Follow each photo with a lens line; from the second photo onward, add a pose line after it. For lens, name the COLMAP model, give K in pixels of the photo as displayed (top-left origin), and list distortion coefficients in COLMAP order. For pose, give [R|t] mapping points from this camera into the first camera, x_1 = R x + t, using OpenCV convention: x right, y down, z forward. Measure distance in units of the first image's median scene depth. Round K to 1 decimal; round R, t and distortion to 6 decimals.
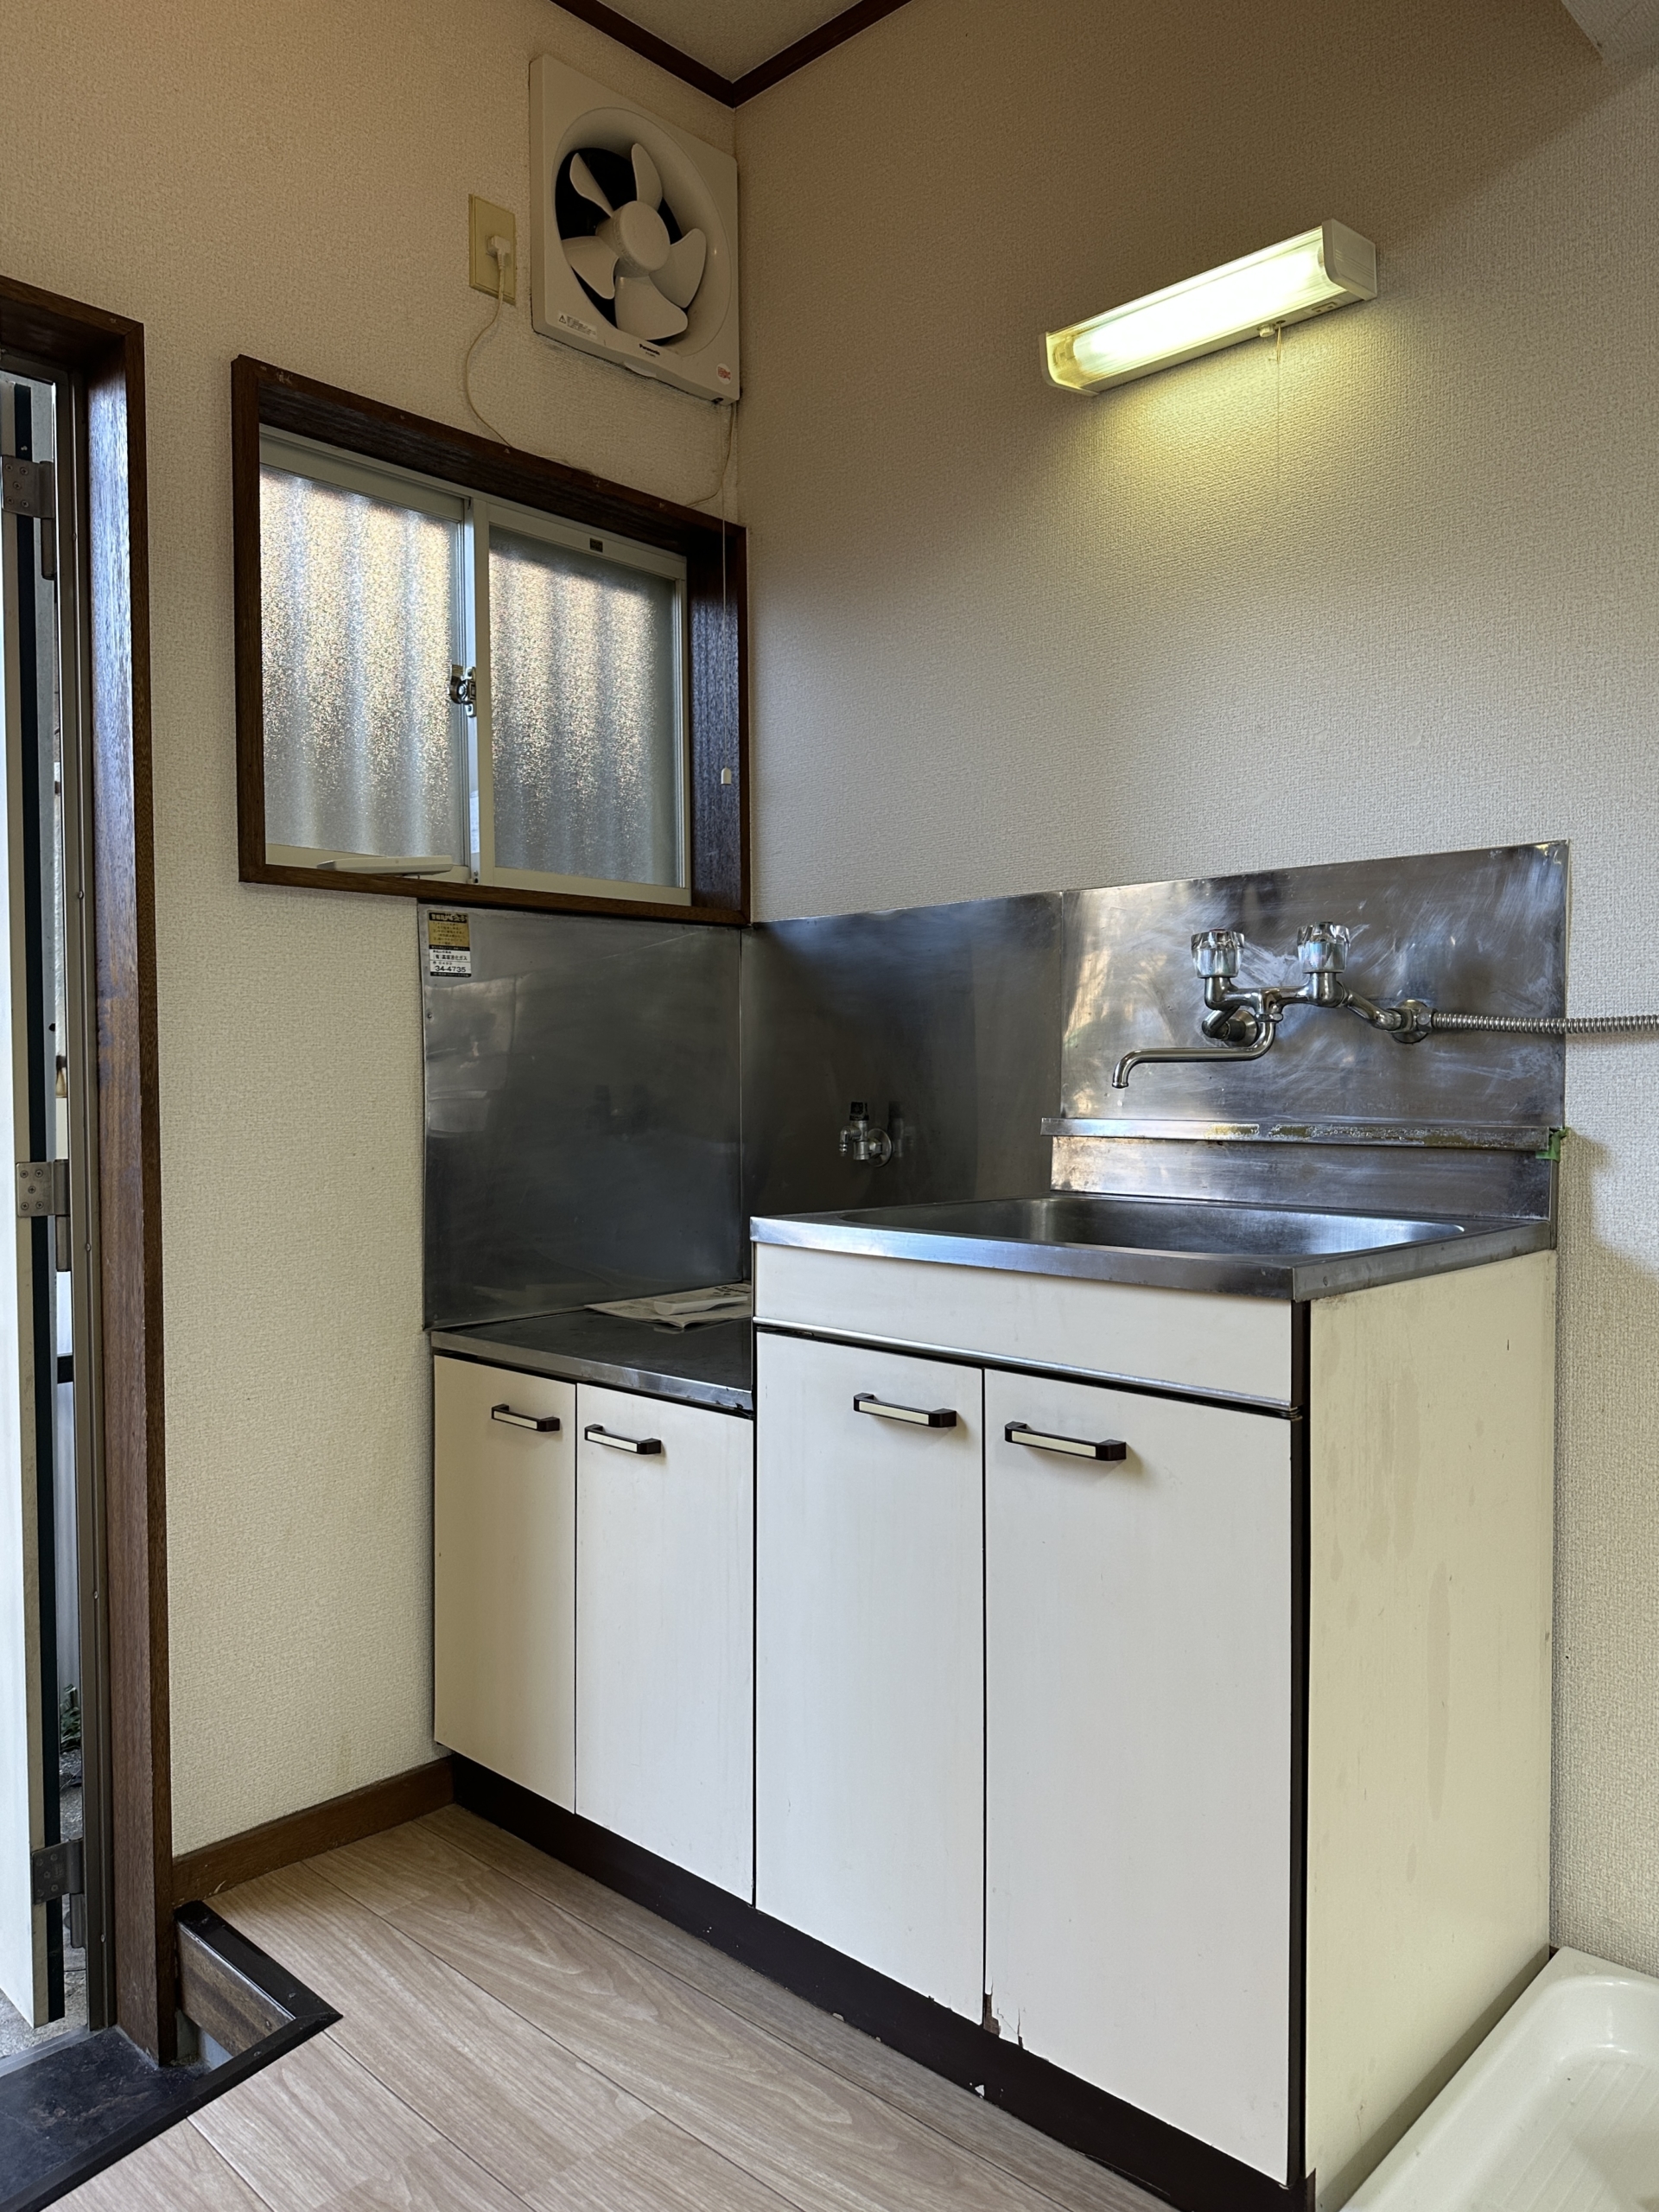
lens RADIAL K [[1573.2, 0, 829.5], [0, 1573.2, 1106.0], [0, 0, 1]] dist [0.068160, -0.078013]
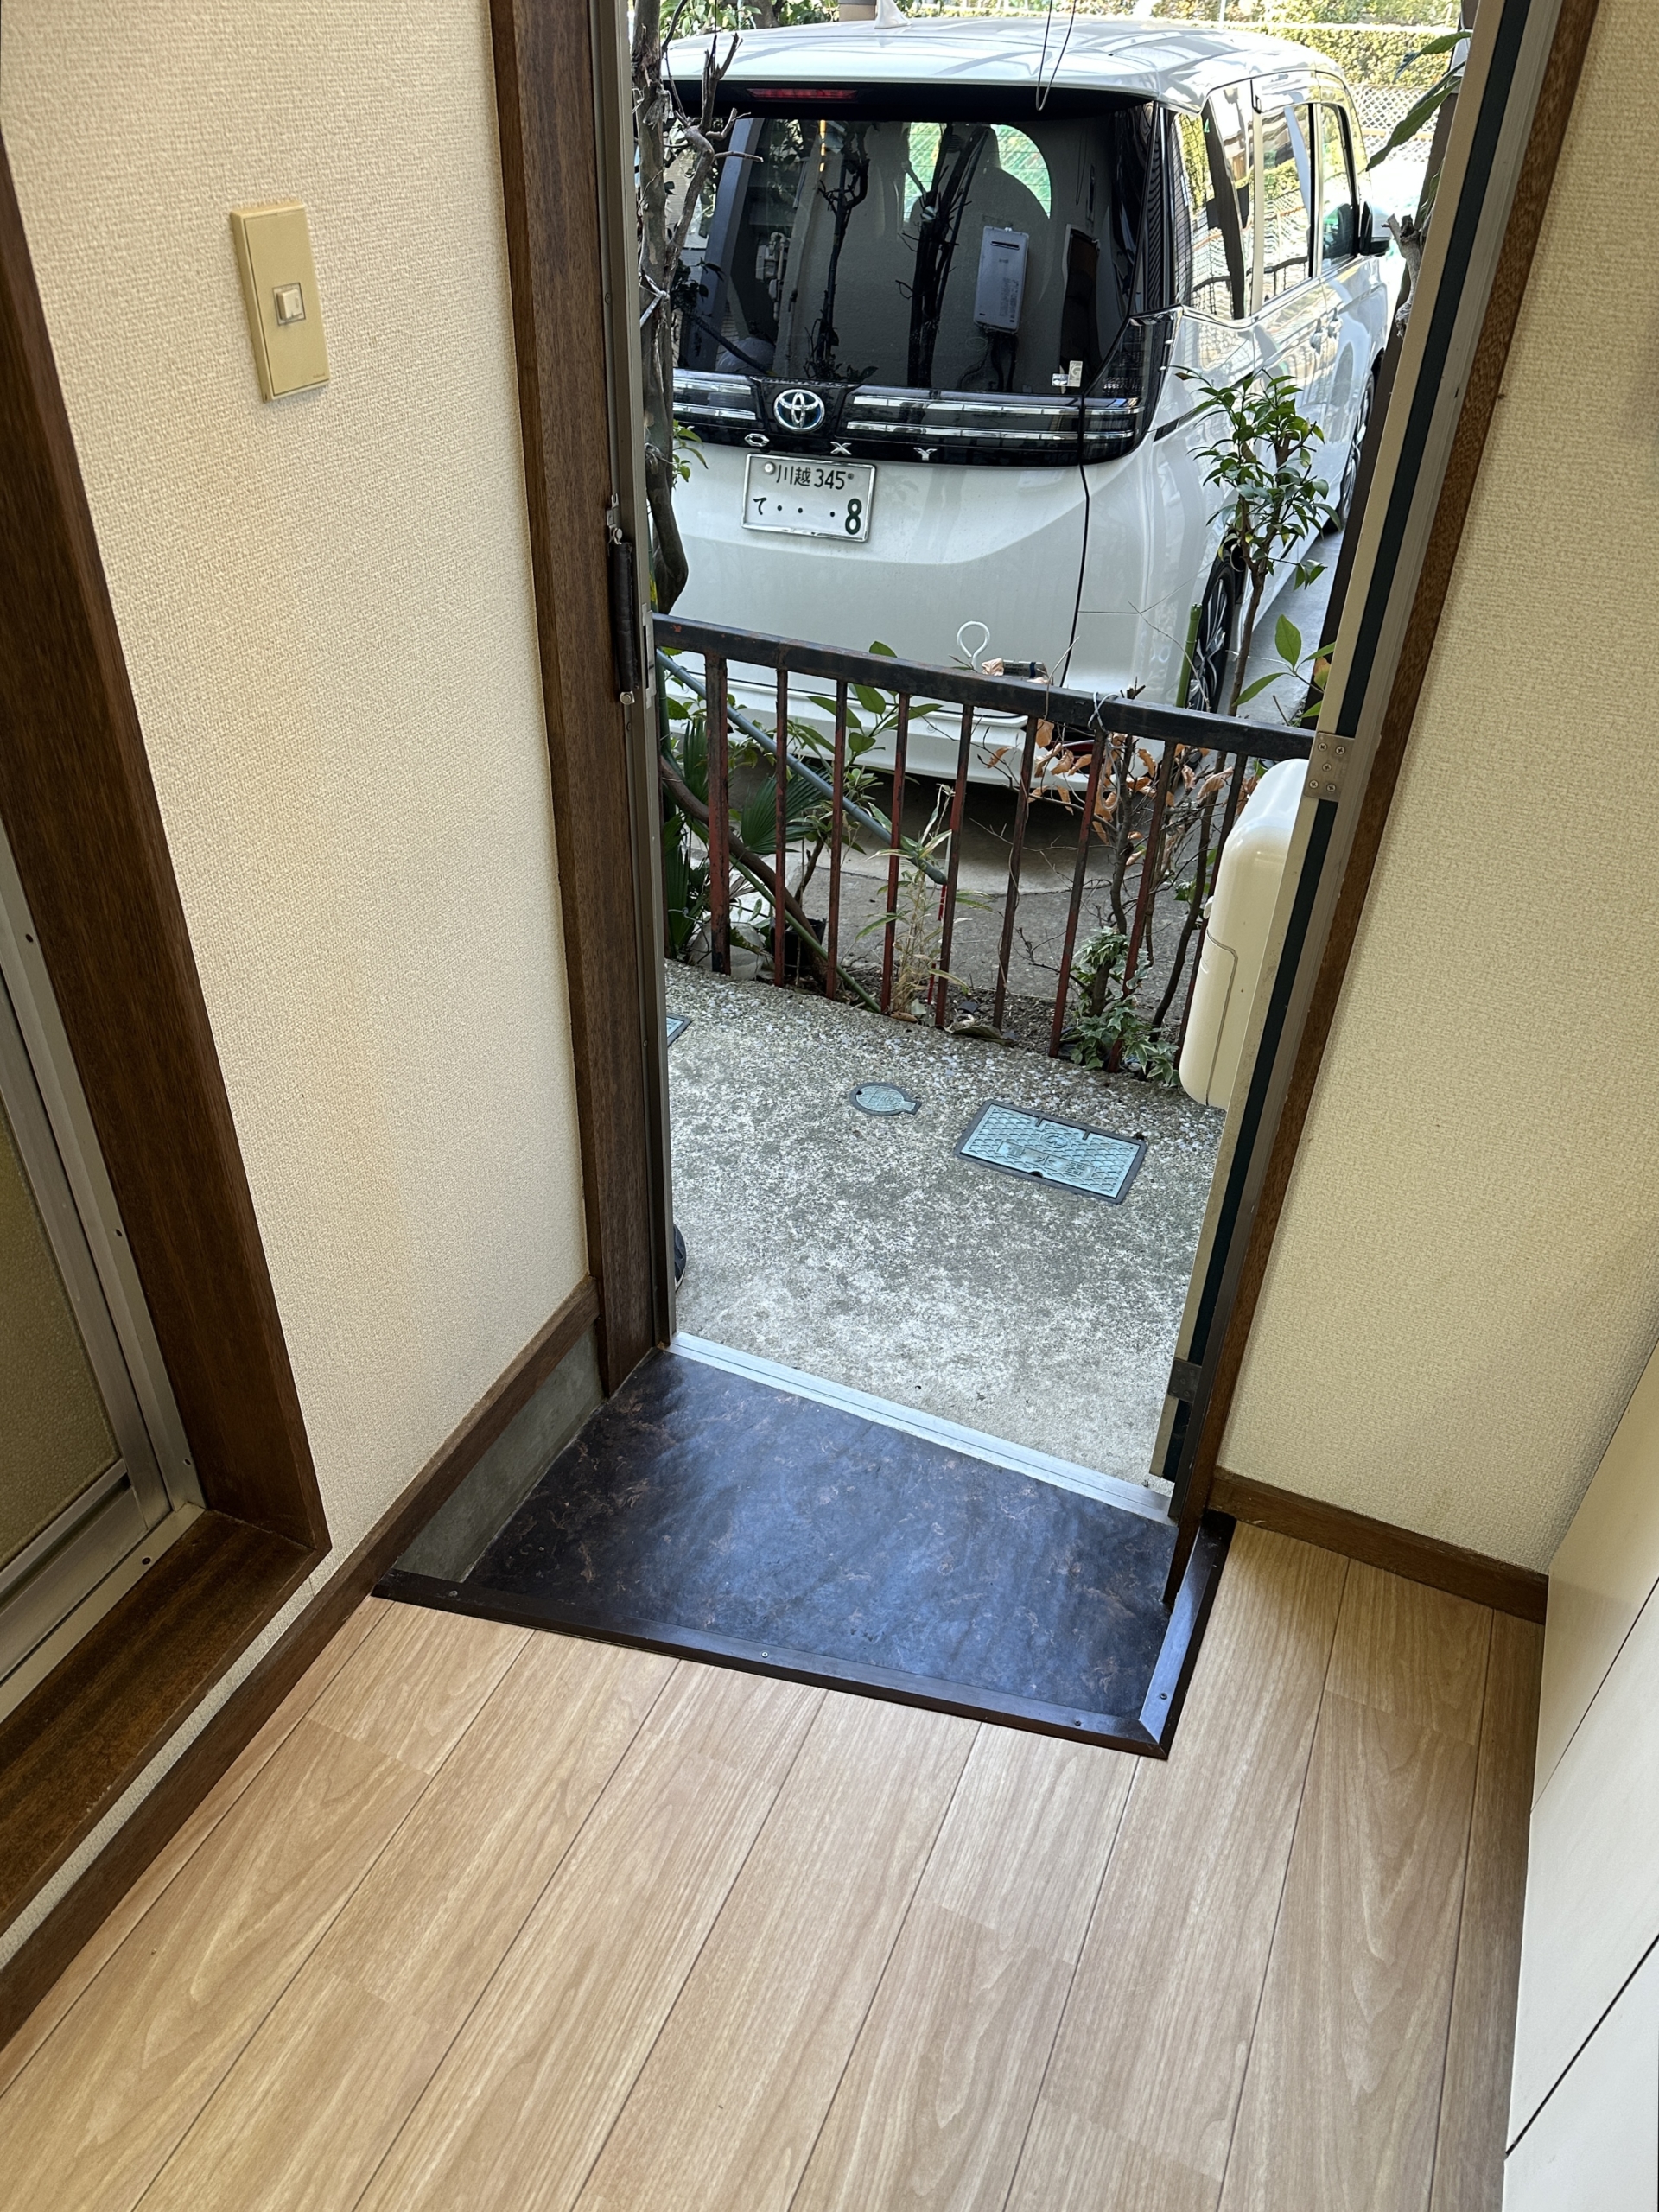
lens RADIAL K [[1581.3, 0, 816.9], [0, 1581.3, 1099.1], [0, 0, 1]] dist [0.030863, -0.039732]
pose [[0.343322, 0.561219, -0.753102, 0.128004], [-0.057179, 0.812842, 0.579671, -0.313654], [0.937476, -0.155952, 0.311157, 0.586691]]
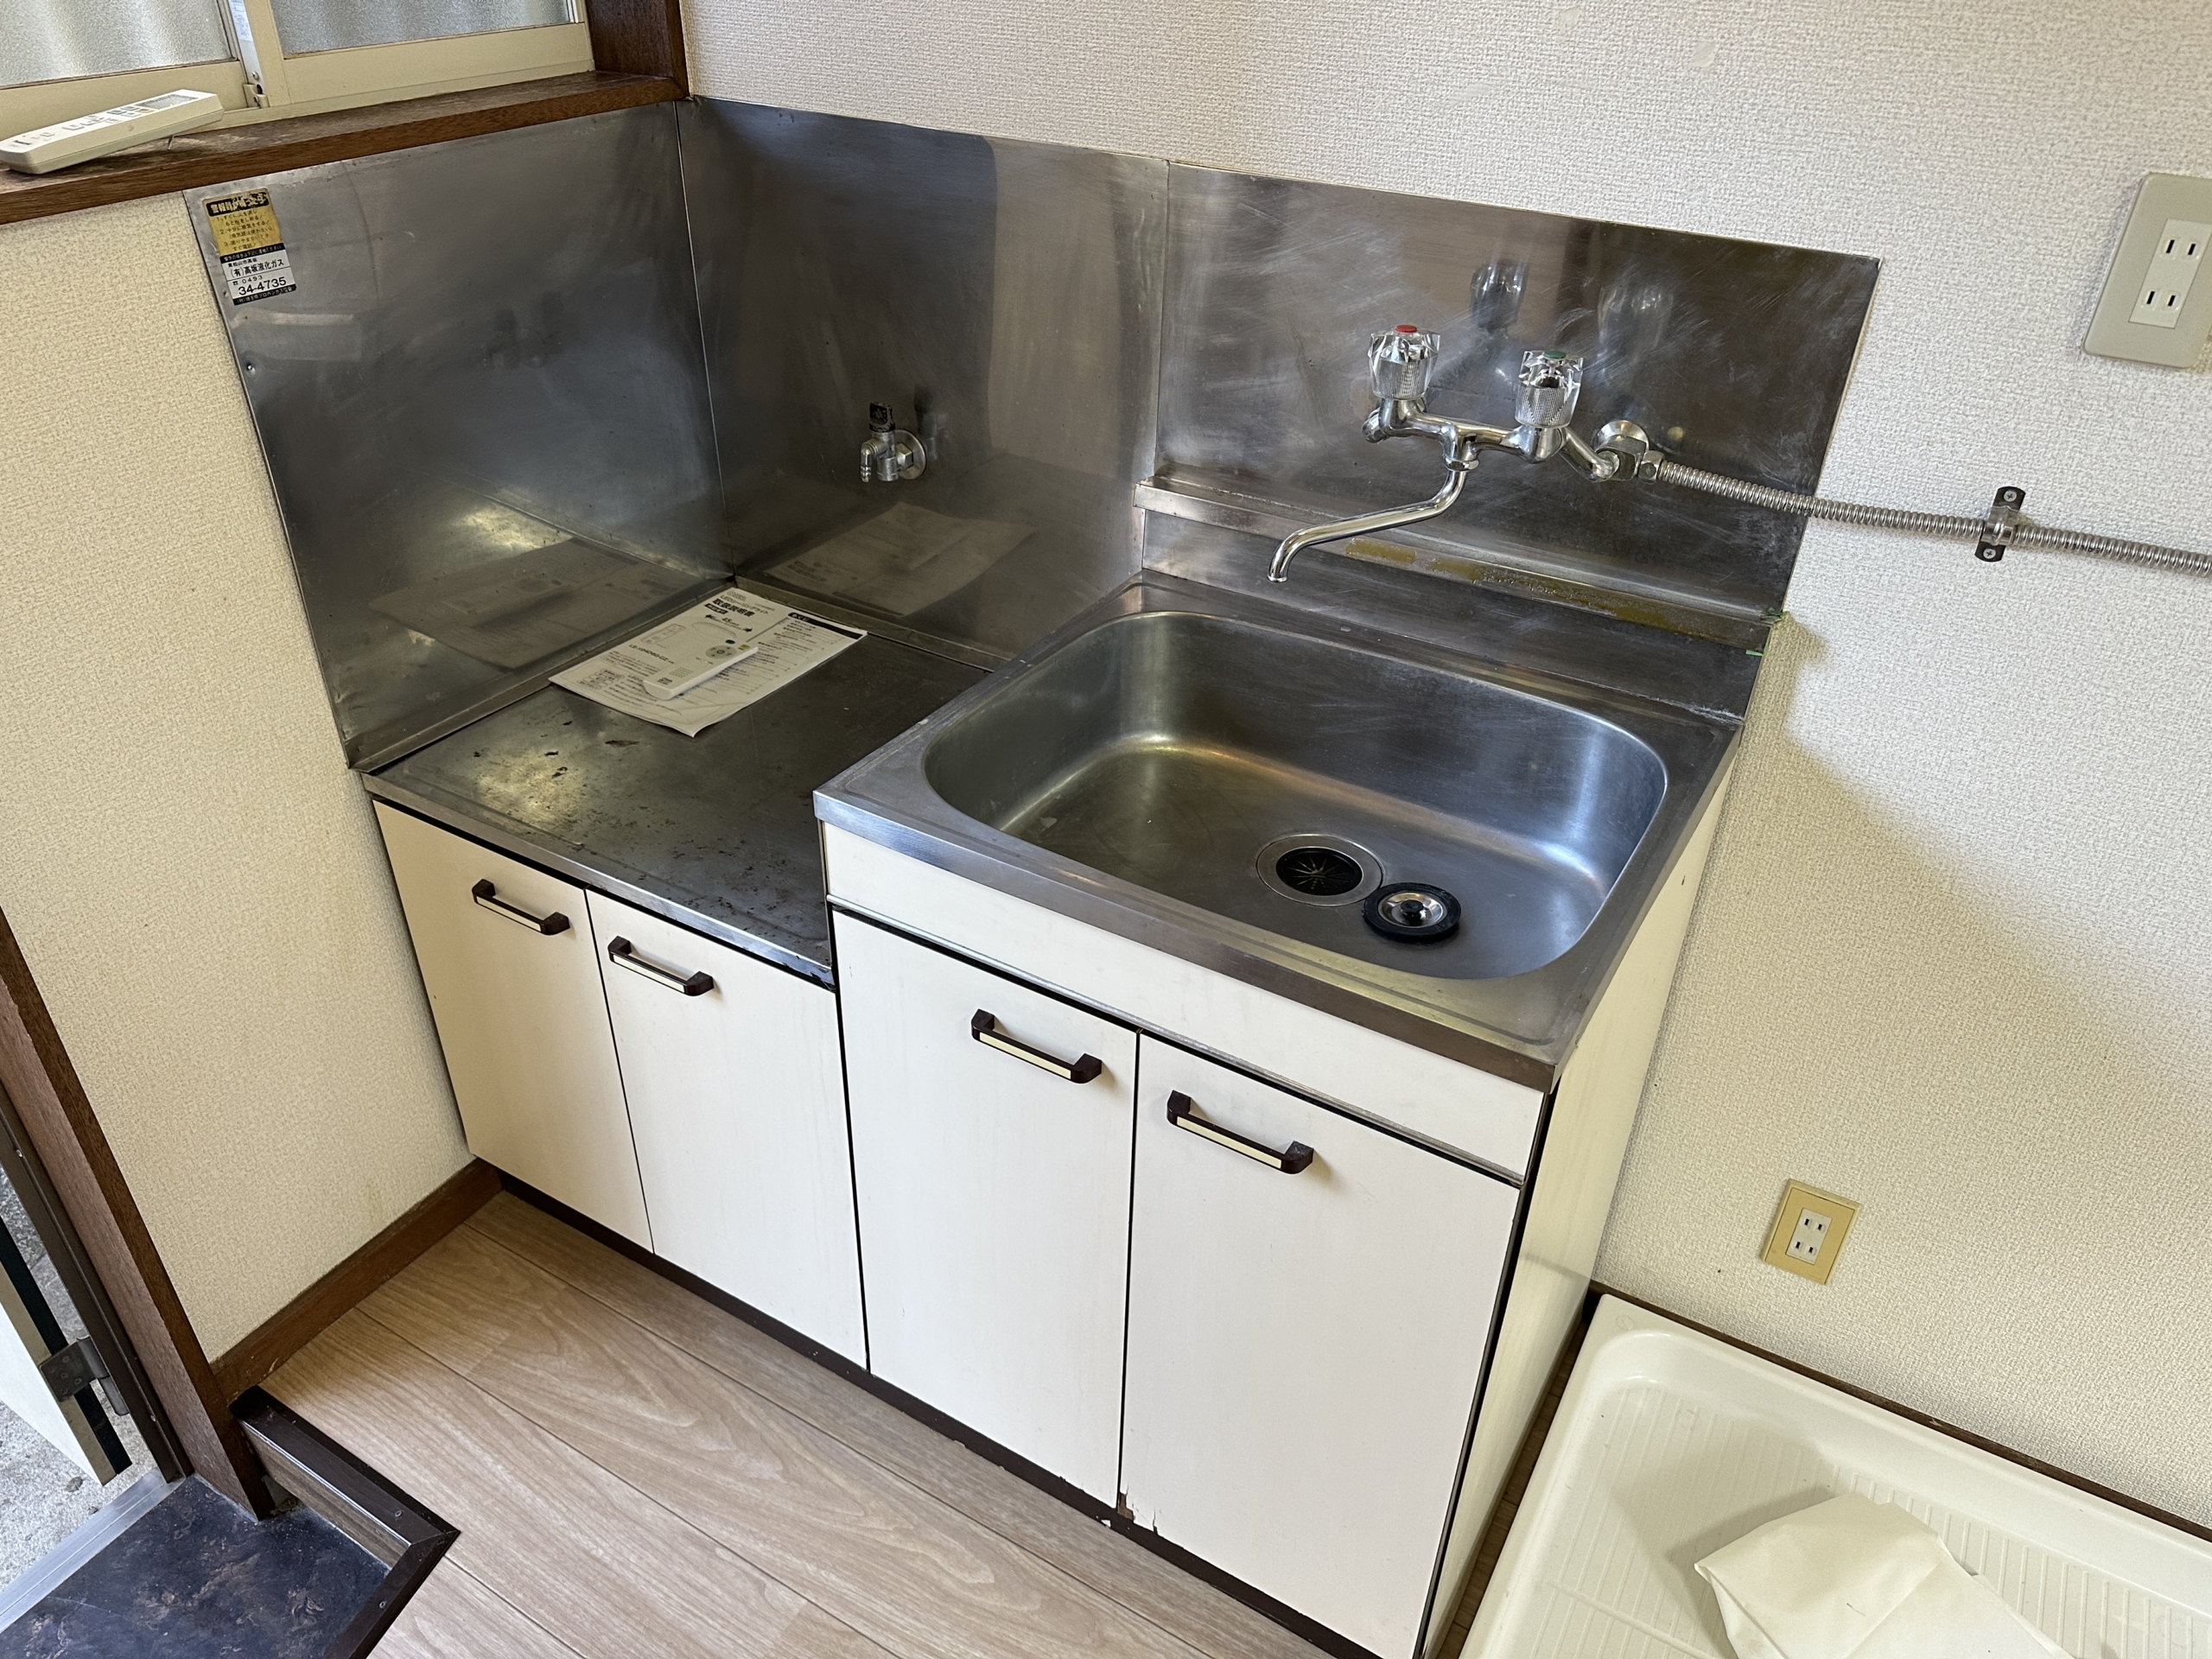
lens RADIAL K [[1581.3, 0, 1106.0], [0, 1581.3, 829.5], [0, 0, 1]] dist [0.030863, -0.039732]
pose [[0.975000, -0.103294, 0.196738, -0.066793], [-0.016921, 0.848301, 0.529244, -0.339206], [-0.221561, -0.519342, 0.825345, 0.337848]]
